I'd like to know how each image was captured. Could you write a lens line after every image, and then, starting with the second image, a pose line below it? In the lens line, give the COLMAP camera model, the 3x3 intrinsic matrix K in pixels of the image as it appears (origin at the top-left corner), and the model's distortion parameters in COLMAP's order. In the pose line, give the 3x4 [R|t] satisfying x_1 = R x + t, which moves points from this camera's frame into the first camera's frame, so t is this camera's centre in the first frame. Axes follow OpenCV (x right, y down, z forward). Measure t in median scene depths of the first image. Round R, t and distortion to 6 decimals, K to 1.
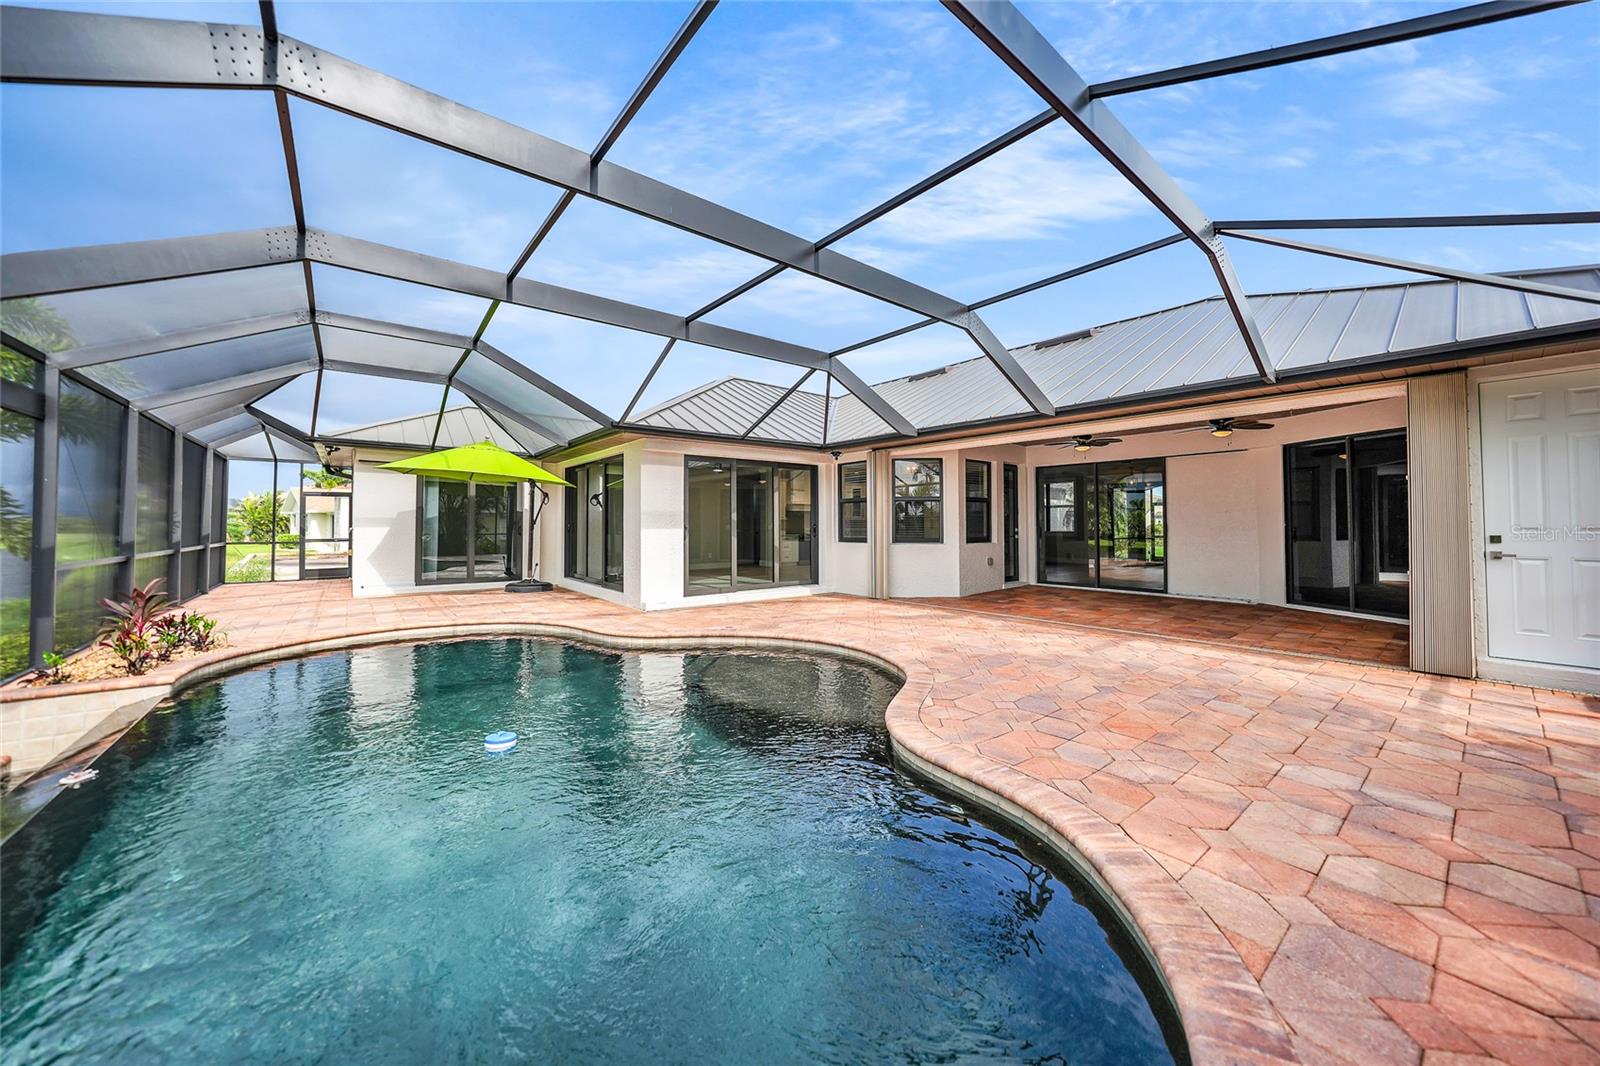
lens RADIAL K [[566.9, 0, 803.7], [0, 566.9, 512.2], [0, 0, 1]] dist [-0.027076, 0.006863]
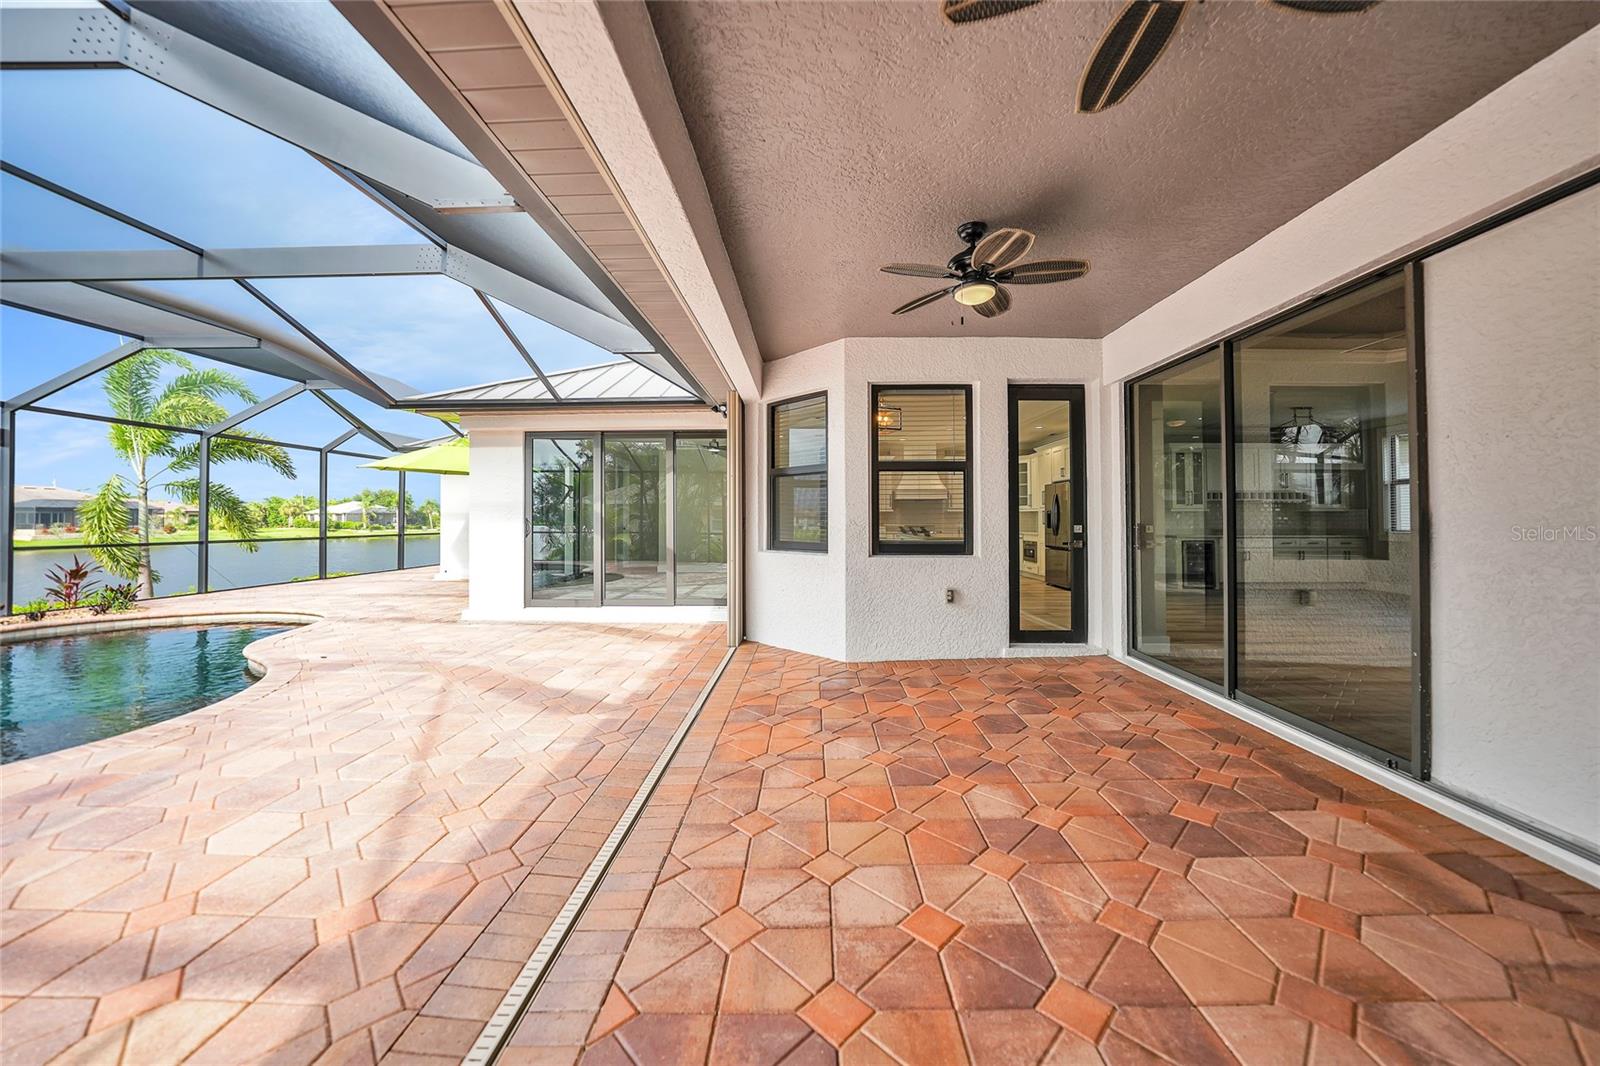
lens RADIAL K [[566.9, 0, 803.7], [0, 566.9, 512.2], [0, 0, 1]] dist [-0.027076, 0.006863]
pose [[0.765767, -0.005240, -0.643097, 0.568536], [0.017017, 0.999782, 0.012116, 0.009273], [0.642893, -0.020222, 0.765689, 0.594362]]
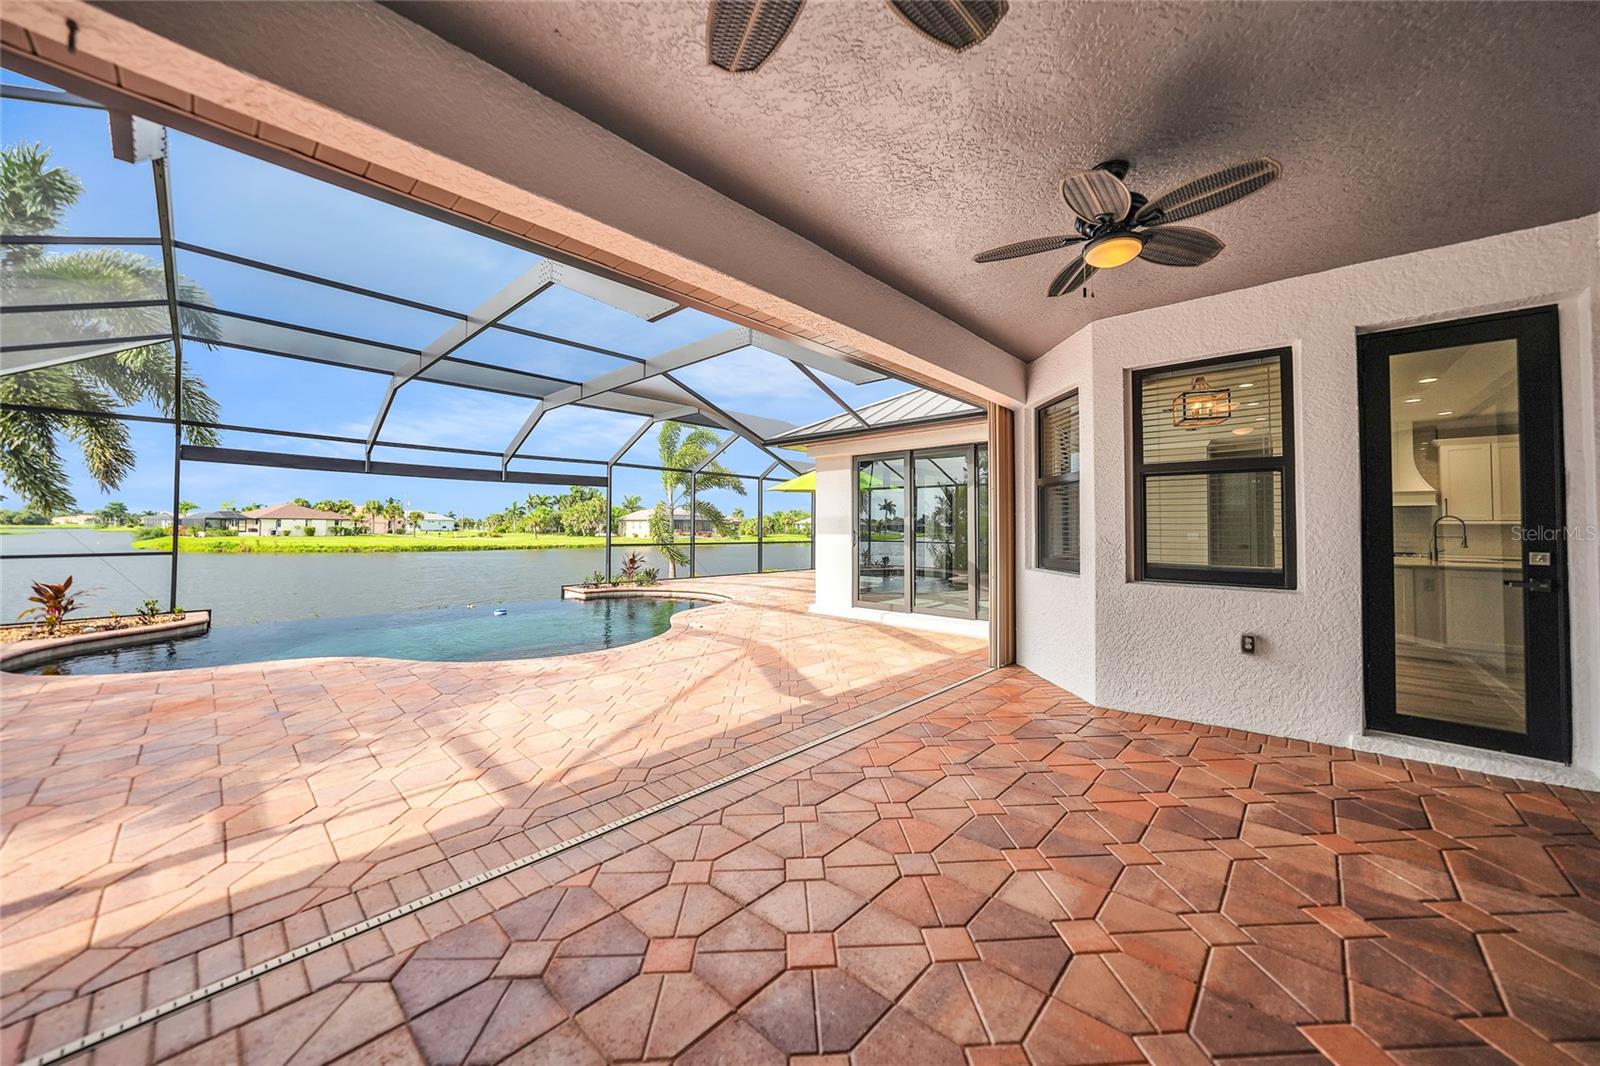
lens RADIAL K [[566.9, 0, 803.7], [0, 566.9, 512.2], [0, 0, 1]] dist [-0.027076, 0.006863]
pose [[0.147806, -0.023160, -0.988745, 0.659236], [0.020196, 0.999588, -0.020395, 0.008789], [0.988810, -0.016955, 0.148213, 0.724024]]
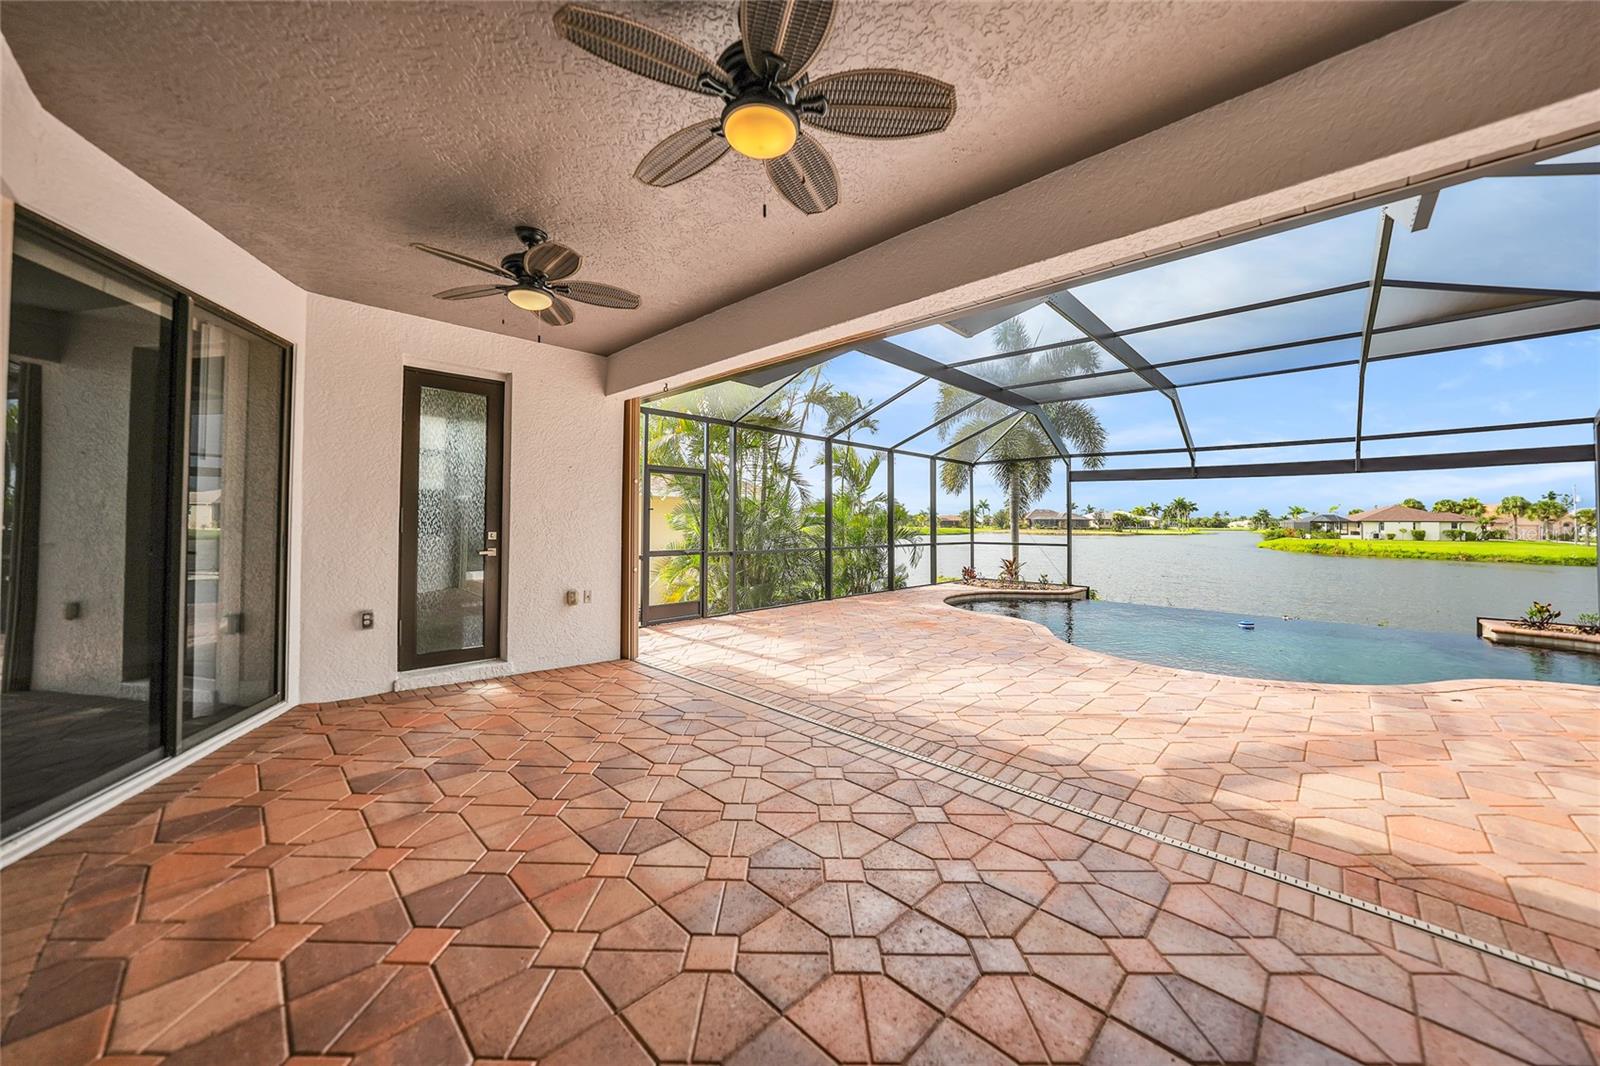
lens RADIAL K [[566.9, 0, 803.7], [0, 566.9, 512.2], [0, 0, 1]] dist [-0.027076, 0.006863]
pose [[-0.992570, -0.007131, -0.121467, 0.450669], [-0.001672, 0.998986, -0.044985, 0.017047], [0.121664, -0.044448, -0.991576, 1.060517]]
